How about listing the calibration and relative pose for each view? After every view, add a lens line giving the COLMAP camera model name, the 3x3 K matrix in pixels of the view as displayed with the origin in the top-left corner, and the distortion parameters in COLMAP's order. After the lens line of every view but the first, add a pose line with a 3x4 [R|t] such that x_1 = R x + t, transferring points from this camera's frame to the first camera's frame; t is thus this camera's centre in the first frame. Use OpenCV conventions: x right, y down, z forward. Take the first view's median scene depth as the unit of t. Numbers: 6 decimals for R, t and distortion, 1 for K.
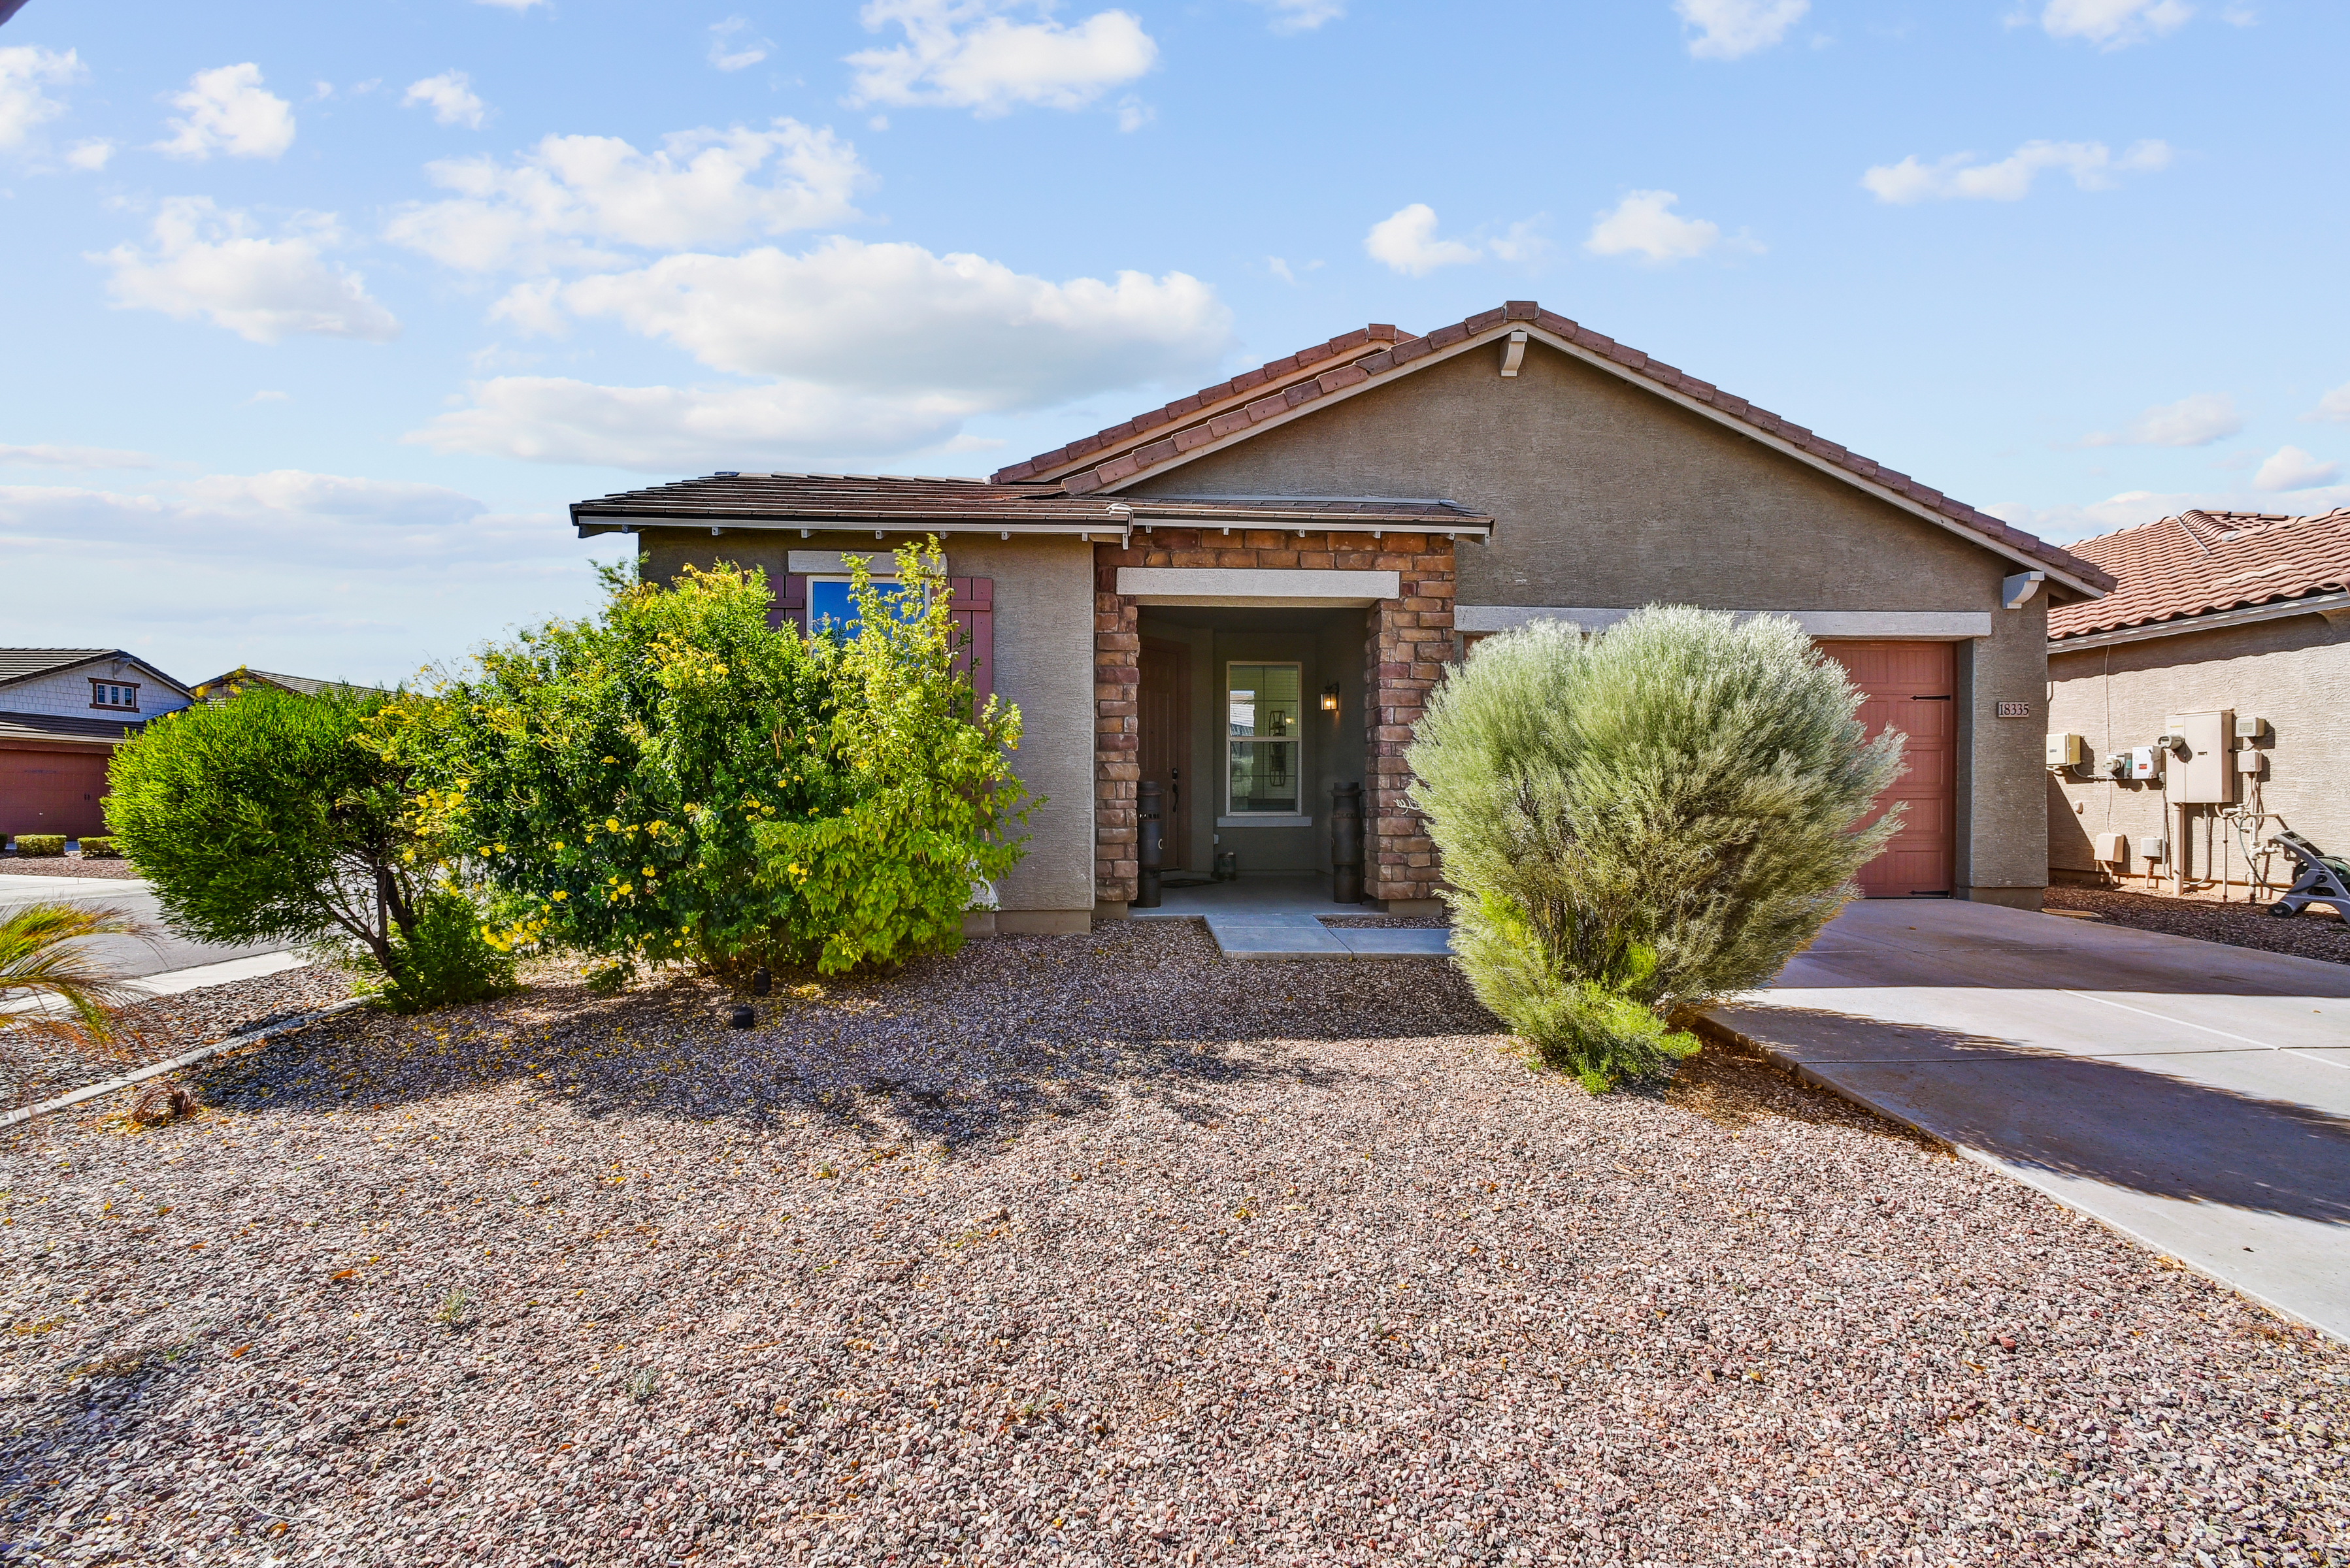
lens RADIAL K [[929.9, 0, 1182.9], [0, 929.9, 788.2], [0, 0, 1]] dist [0.000450, -0.000112]
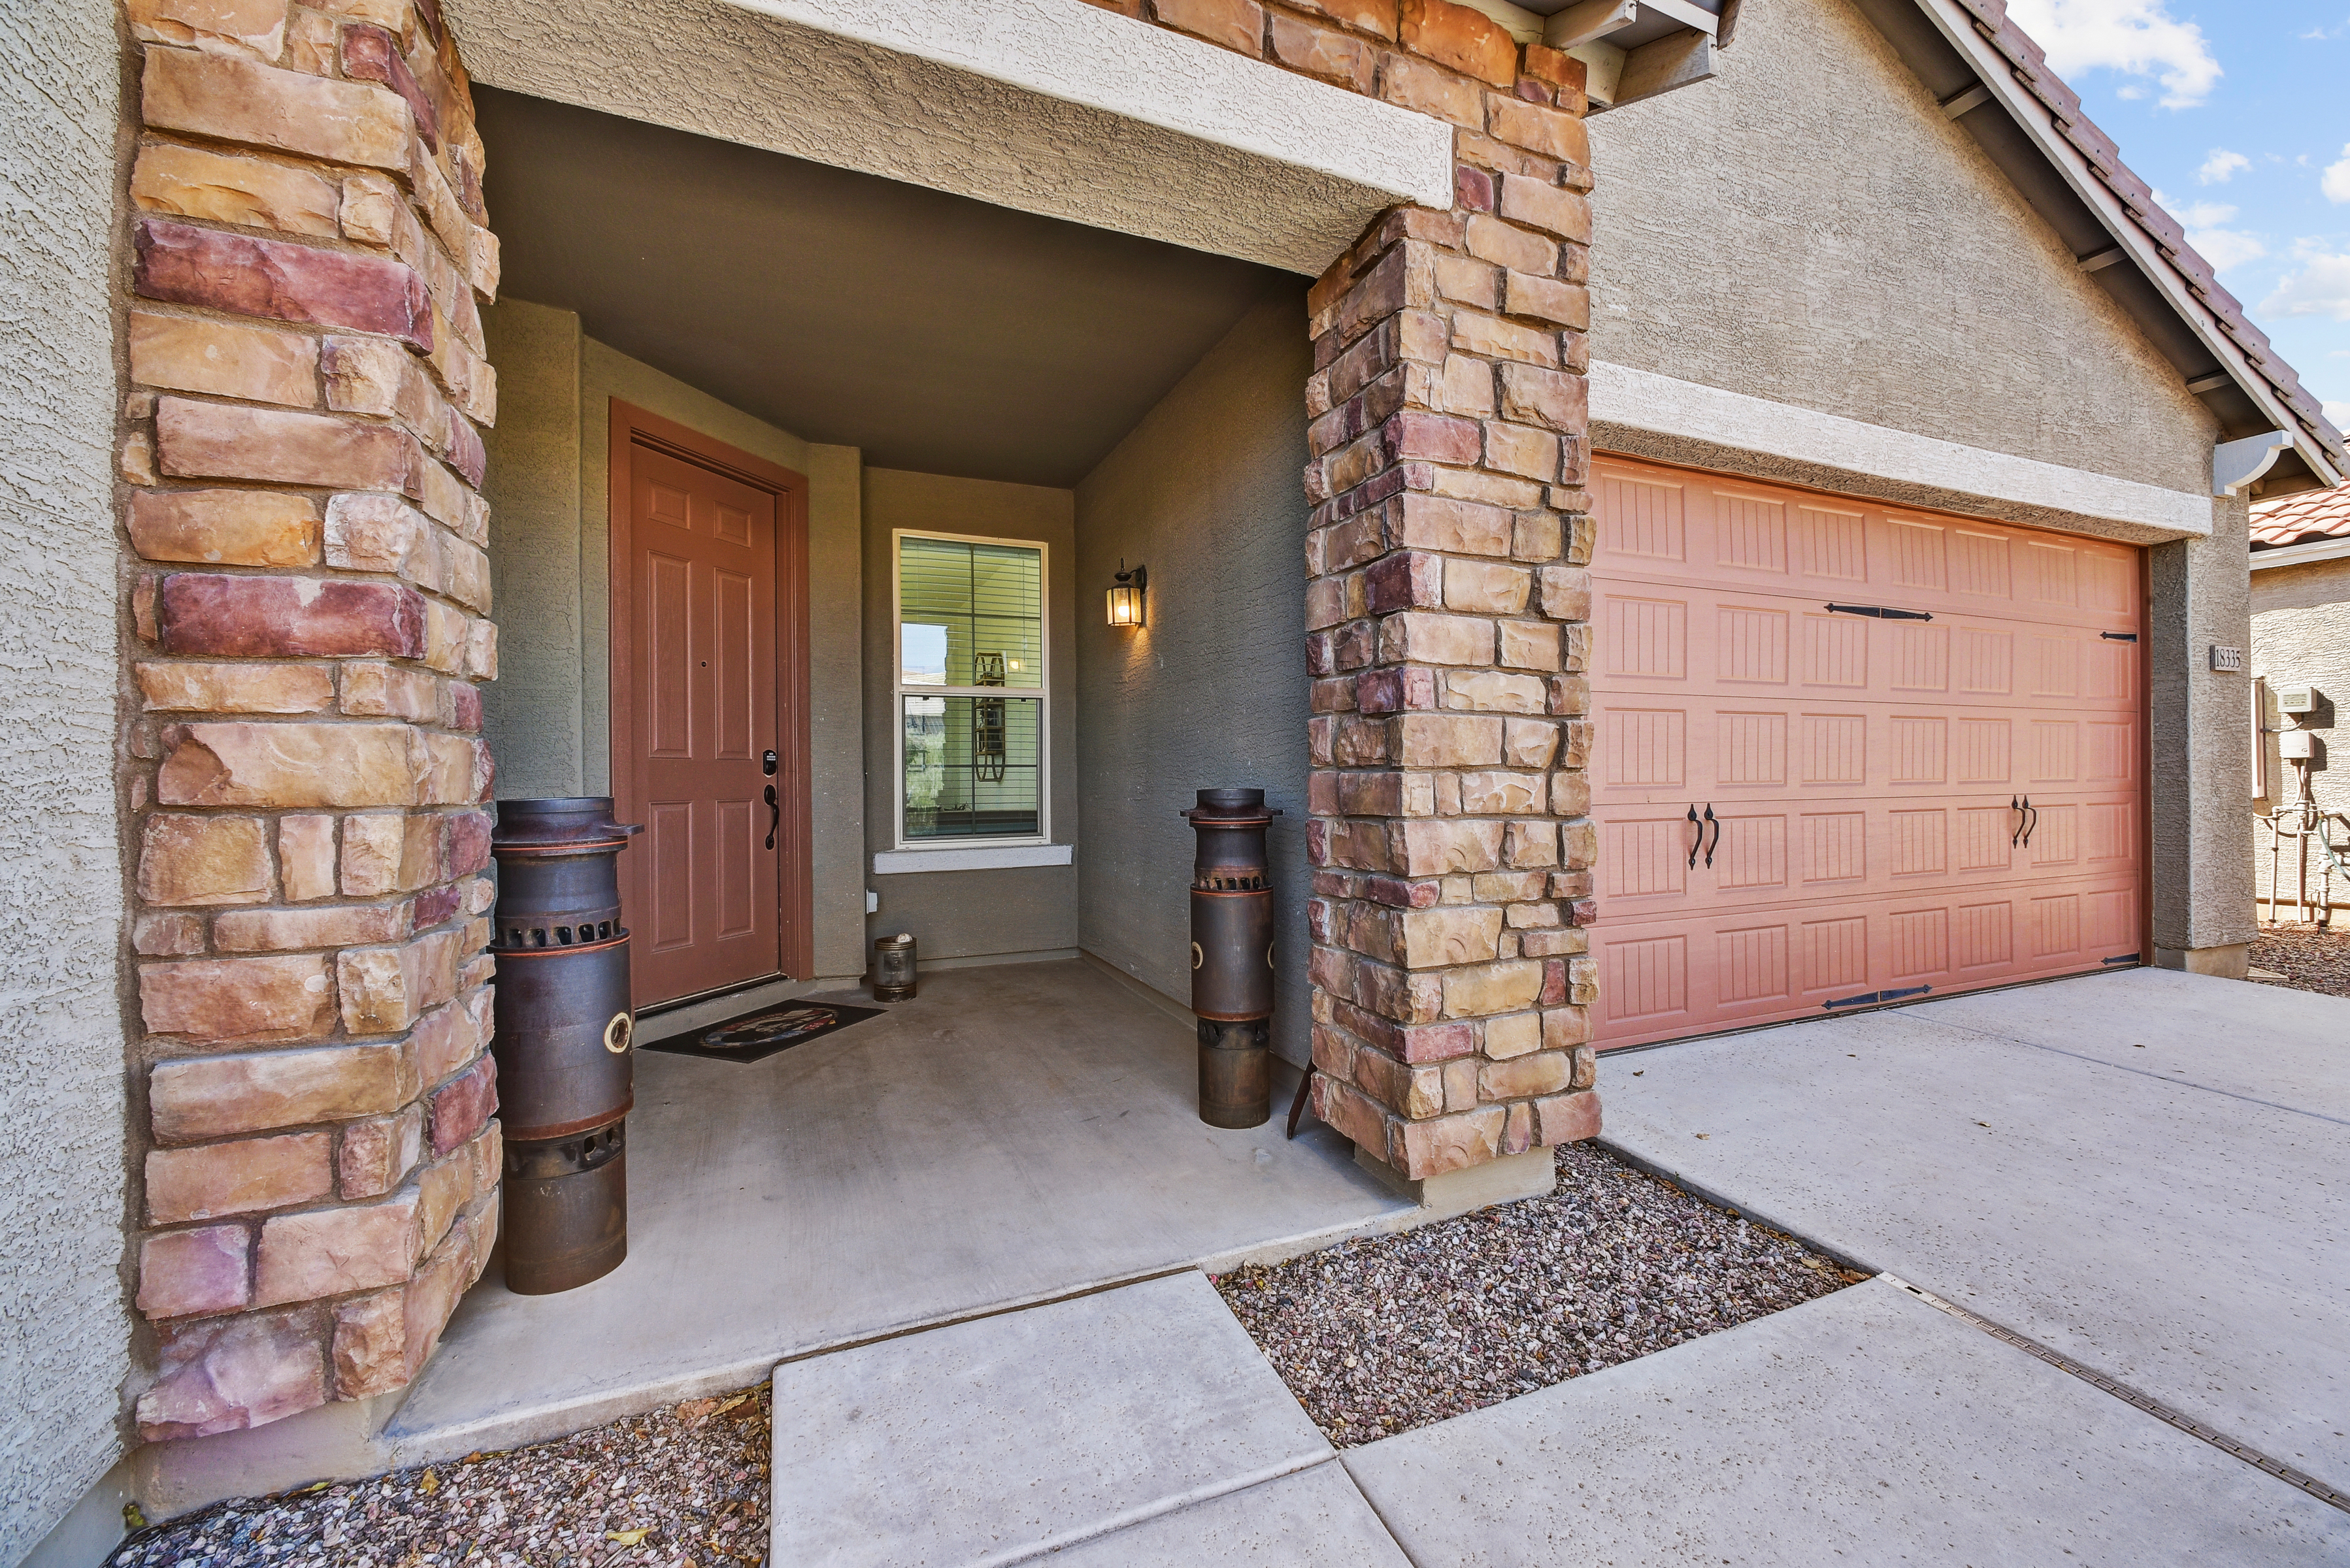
lens RADIAL K [[928.1, 0, 1219.9], [0, 928.1, 784.4], [0, 0, 1]] dist [0.000474, 0.000086]
pose [[0.930887, -0.010584, 0.365155, 0.038571], [0.005543, 0.999874, 0.014852, -0.013800], [-0.365266, -0.011802, 0.930828, 0.669224]]
